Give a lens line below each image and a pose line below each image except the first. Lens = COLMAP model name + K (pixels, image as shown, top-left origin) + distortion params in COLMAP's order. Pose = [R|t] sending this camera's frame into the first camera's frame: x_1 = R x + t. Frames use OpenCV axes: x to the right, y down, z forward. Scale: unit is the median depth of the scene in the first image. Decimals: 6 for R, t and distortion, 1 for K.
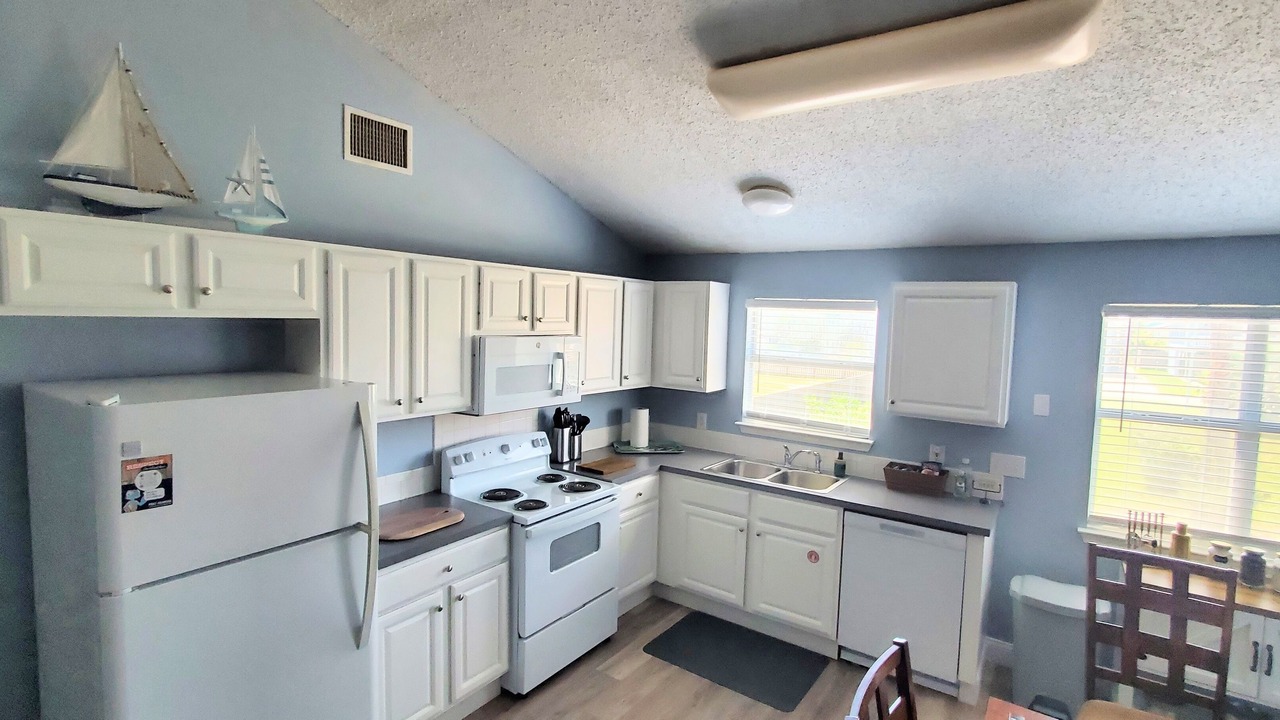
lens RADIAL K [[602.8, 0, 655.8], [0, 602.8, 363.1], [0, 0, 1]] dist [0.014976, -0.004159]
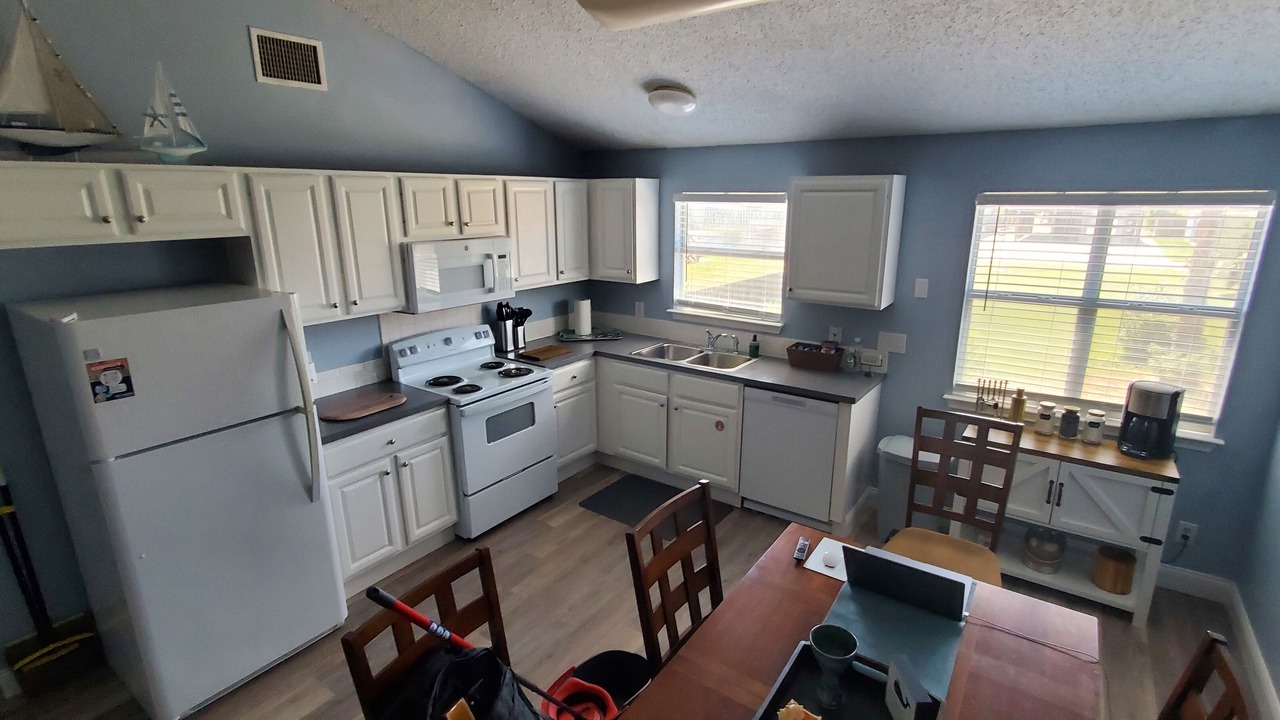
lens RADIAL K [[602.8, 0, 654.2], [0, 602.8, 357.2], [0, 0, 1]] dist [0.014976, -0.004159]
pose [[0.999329, -0.028462, -0.023045, 0.182240], [0.032197, 0.982670, 0.182543, -0.026082], [0.017450, -0.183163, 0.982928, -0.126889]]
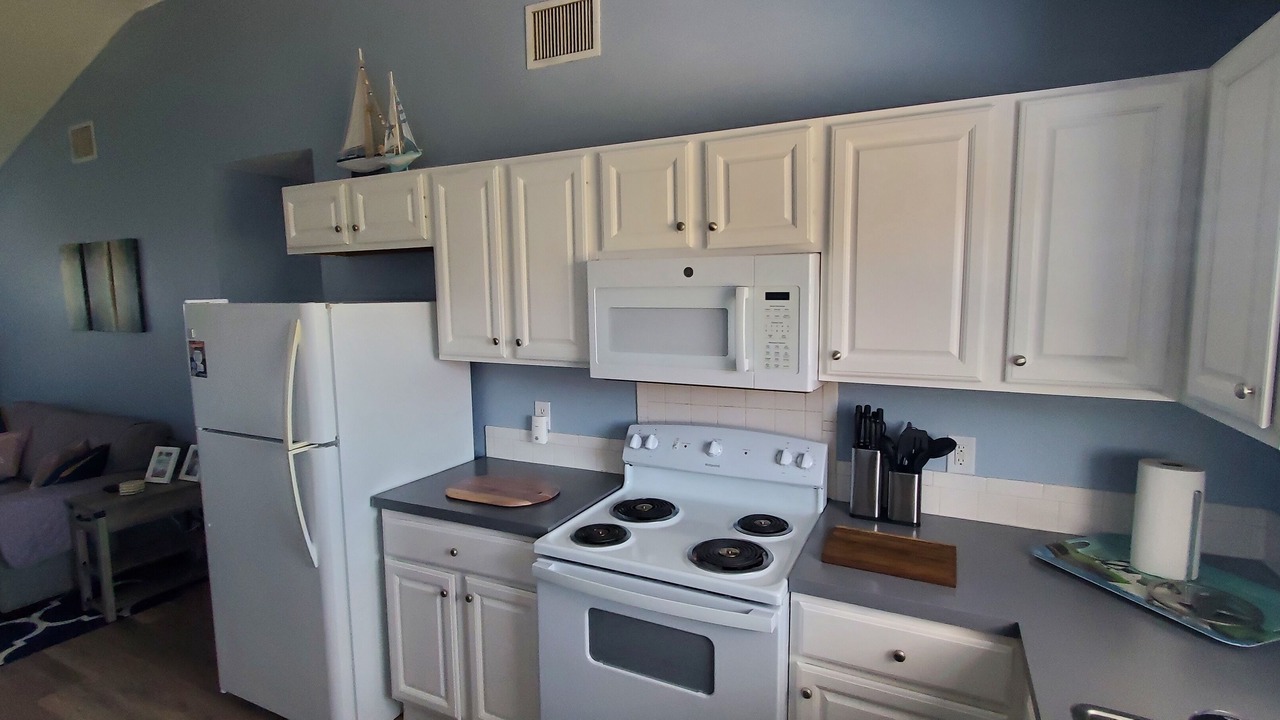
lens RADIAL K [[602.8, 0, 643.3], [0, 602.8, 360.4], [0, 0, 1]] dist [0.014976, -0.004159]
pose [[0.147365, 0.081572, -0.985713, 0.383679], [-0.063095, 0.995339, 0.072936, 0.014763], [0.987068, 0.051445, 0.151825, 0.944442]]
